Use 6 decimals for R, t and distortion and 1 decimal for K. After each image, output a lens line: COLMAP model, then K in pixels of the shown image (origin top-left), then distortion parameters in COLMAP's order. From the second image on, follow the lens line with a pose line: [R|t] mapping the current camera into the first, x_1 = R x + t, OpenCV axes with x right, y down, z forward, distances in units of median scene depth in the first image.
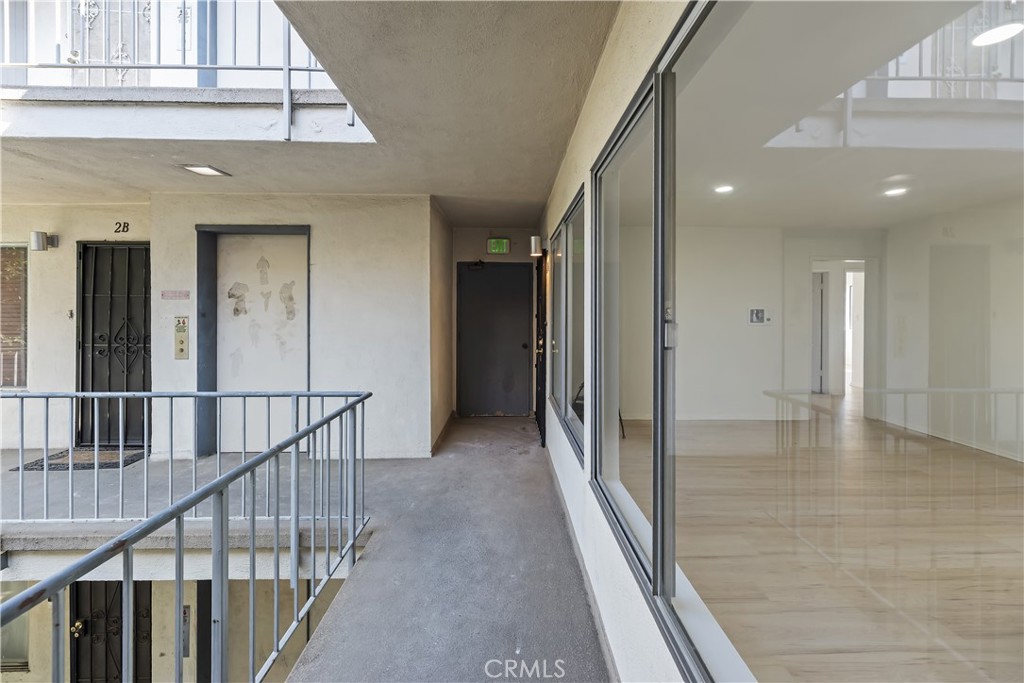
lens RADIAL K [[424.9, 0, 512.4], [0, 424.9, 315.2], [0, 0, 1]] dist [-0.000509, 0.000186]
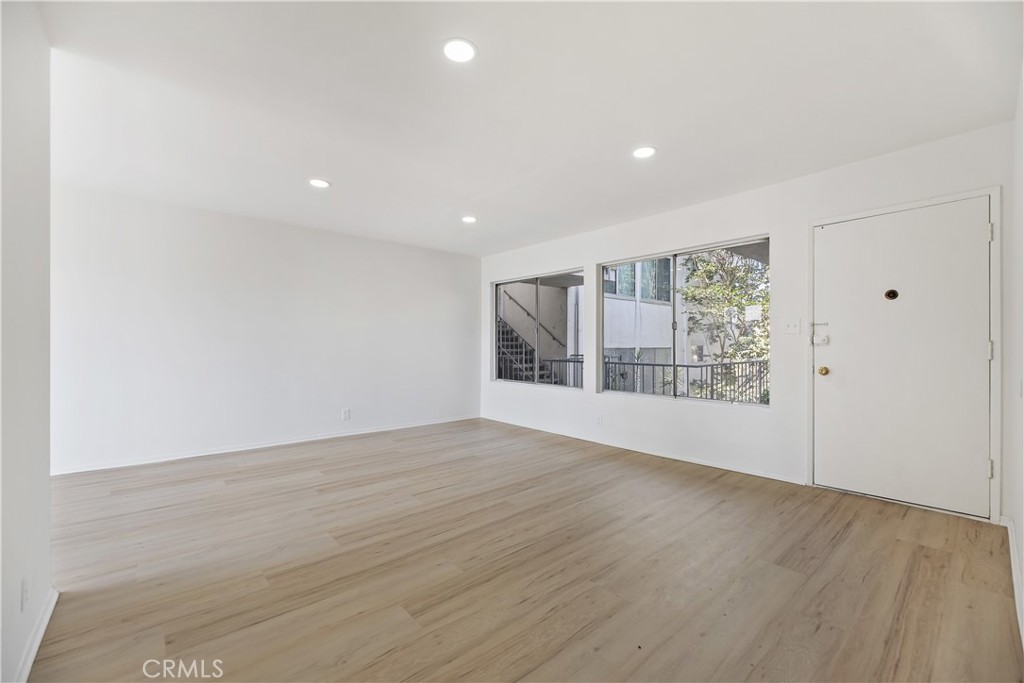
lens RADIAL K [[424.0, 0, 512.8], [0, 424.0, 342.3], [0, 0, 1]] dist [-0.000869, -0.000134]
pose [[-0.764308, -0.000276, -0.644851, 1.242582], [-0.004926, 0.999973, 0.005411, 0.055383], [0.644832, 0.007313, -0.764289, 1.514899]]
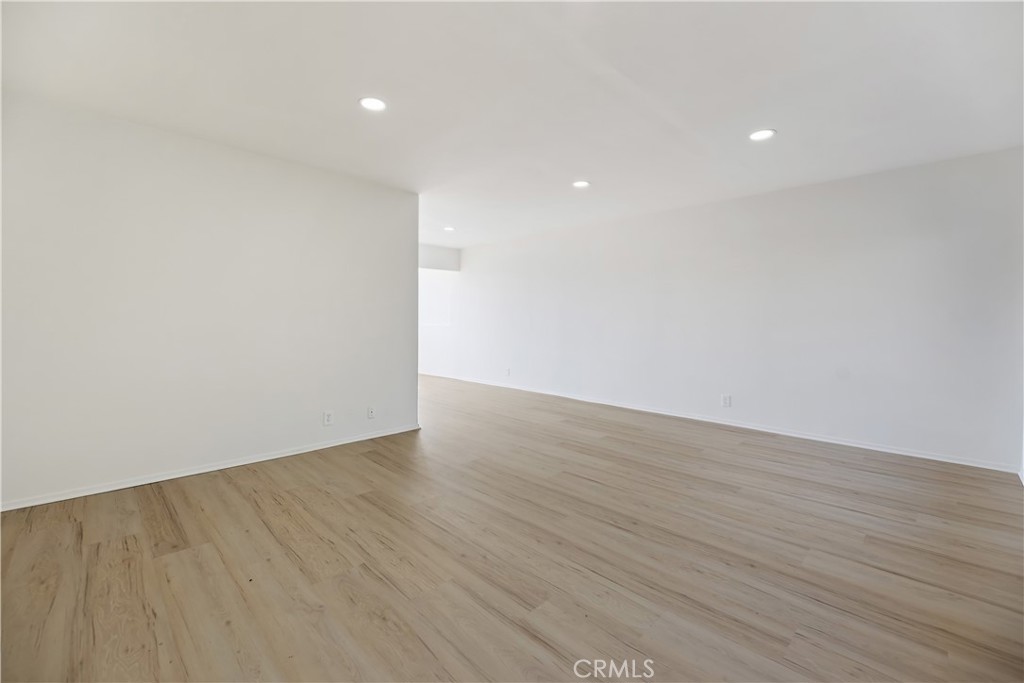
lens RADIAL K [[424.0, 0, 512.8], [0, 424.0, 342.3], [0, 0, 1]] dist [-0.000869, -0.000134]
pose [[-0.689286, -0.037010, 0.723544, 0.266596], [0.004073, 0.998481, 0.054953, 0.065661], [-0.724478, 0.040826, -0.688088, 1.371382]]
